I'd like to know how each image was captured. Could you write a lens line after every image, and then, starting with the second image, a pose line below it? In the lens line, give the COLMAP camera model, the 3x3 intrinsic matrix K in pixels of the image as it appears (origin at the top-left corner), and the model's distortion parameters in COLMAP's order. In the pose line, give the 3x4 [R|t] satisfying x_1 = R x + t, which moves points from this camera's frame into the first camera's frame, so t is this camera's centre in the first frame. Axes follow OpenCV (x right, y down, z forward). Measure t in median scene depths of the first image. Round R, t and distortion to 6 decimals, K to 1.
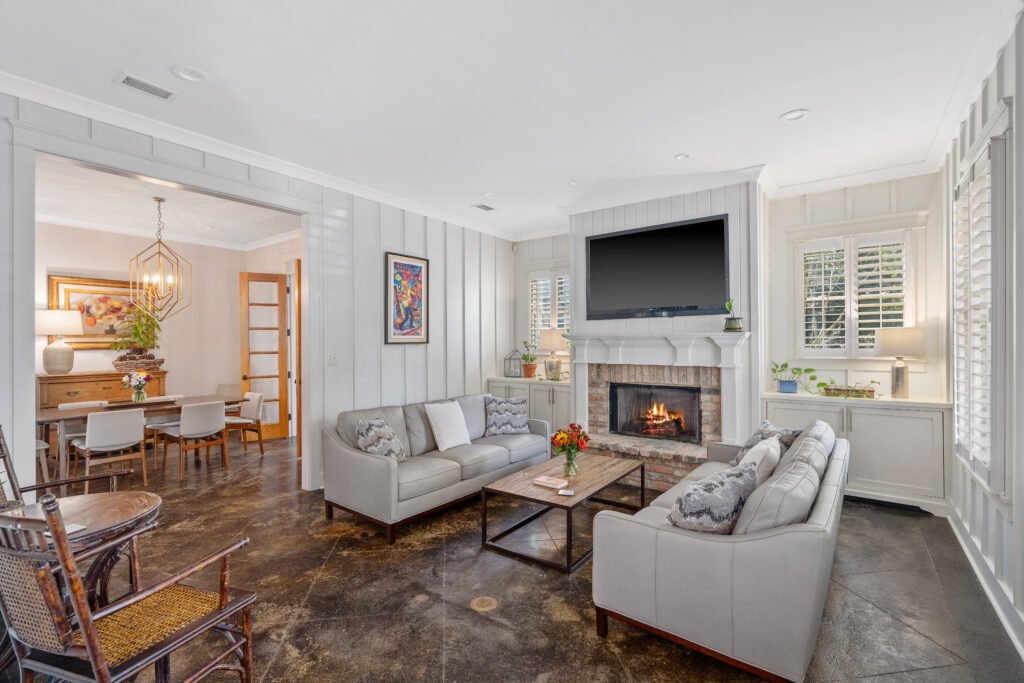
lens RADIAL K [[461.5, 0, 513.3], [0, 461.5, 337.8], [0, 0, 1]] dist [-0.000133, 0.000199]
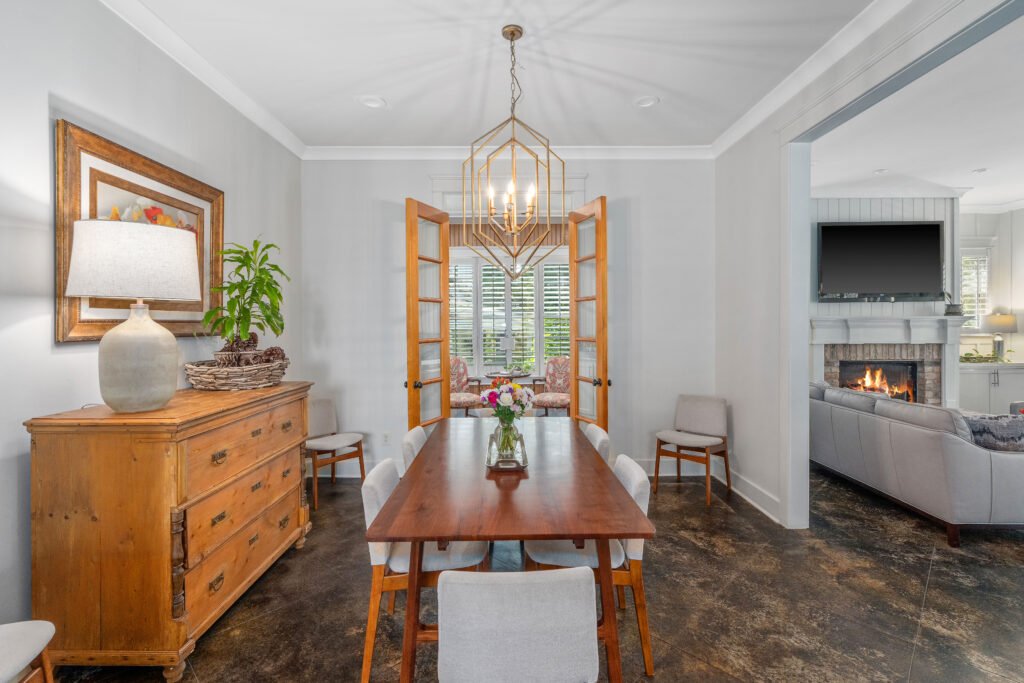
lens RADIAL K [[467.8, 0, 513.1], [0, 467.8, 324.7], [0, 0, 1]] dist [0.000133, 0.000260]
pose [[0.797217, 0.001273, 0.603691, -1.073051], [-0.005169, 0.999976, 0.004718, 0.010821], [-0.603670, -0.006882, 0.797205, 0.598859]]
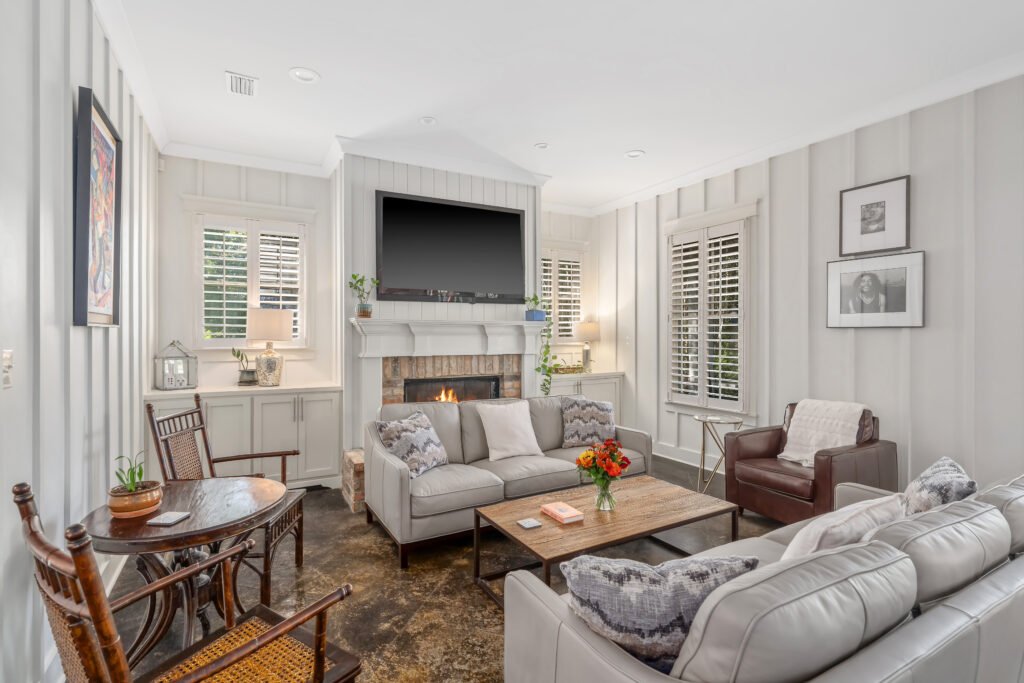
lens RADIAL K [[474.2, 0, 497.4], [0, 474.2, 335.1], [0, 0, 1]] dist [0.000758, 0.000174]
pose [[0.421794, 0.003907, 0.906683, -0.483795], [-0.008242, 0.999966, -0.000475, 0.018402], [-0.906654, -0.007273, 0.421812, 0.512668]]
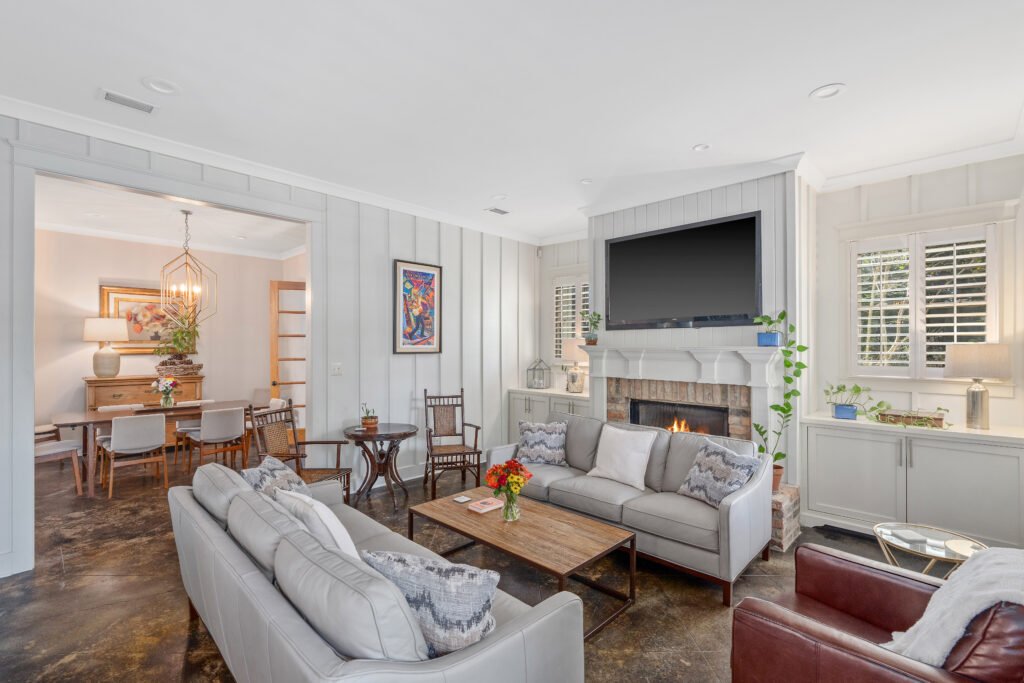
lens RADIAL K [[465.3, 0, 512.0], [0, 465.3, 341.5], [0, 0, 1]] dist [0.000277, 0.000205]
pose [[0.991468, 0.008388, -0.130082, 0.097957], [-0.008567, 0.999963, -0.000824, -0.013819], [0.130070, 0.001931, 0.991503, 0.055243]]
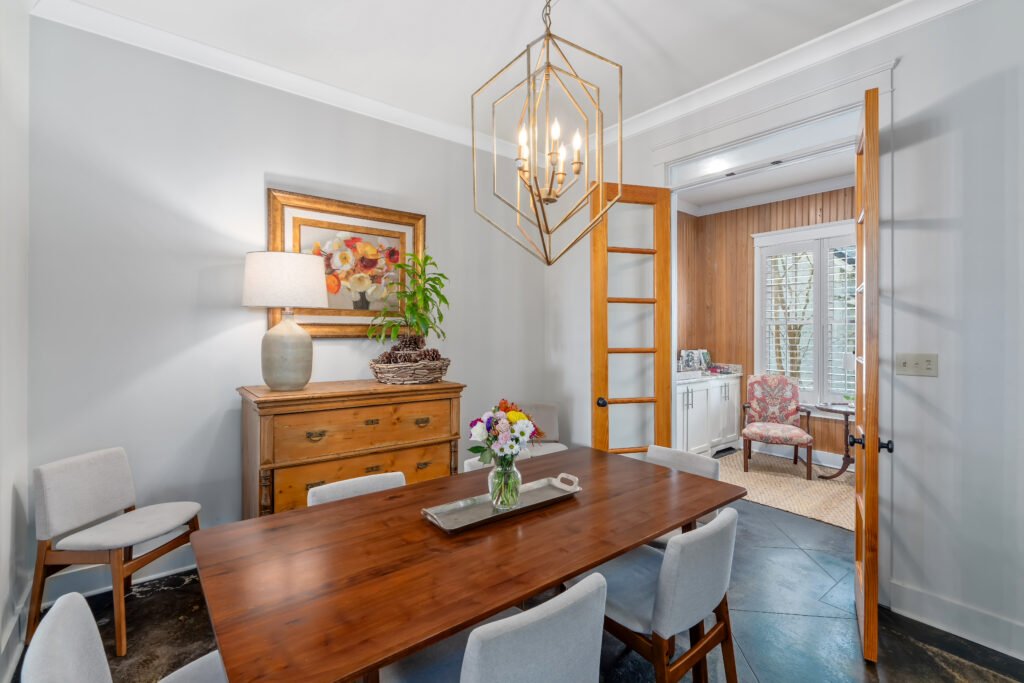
lens RADIAL K [[466.9, 0, 511.2], [0, 466.9, 331.3], [0, 0, 1]] dist [-0.001159, 0.000010]
pose [[0.967508, 0.013159, -0.252499, -0.705136], [-0.010795, 0.999884, 0.010745, 0.011243], [0.252611, -0.007670, 0.967538, 0.651807]]
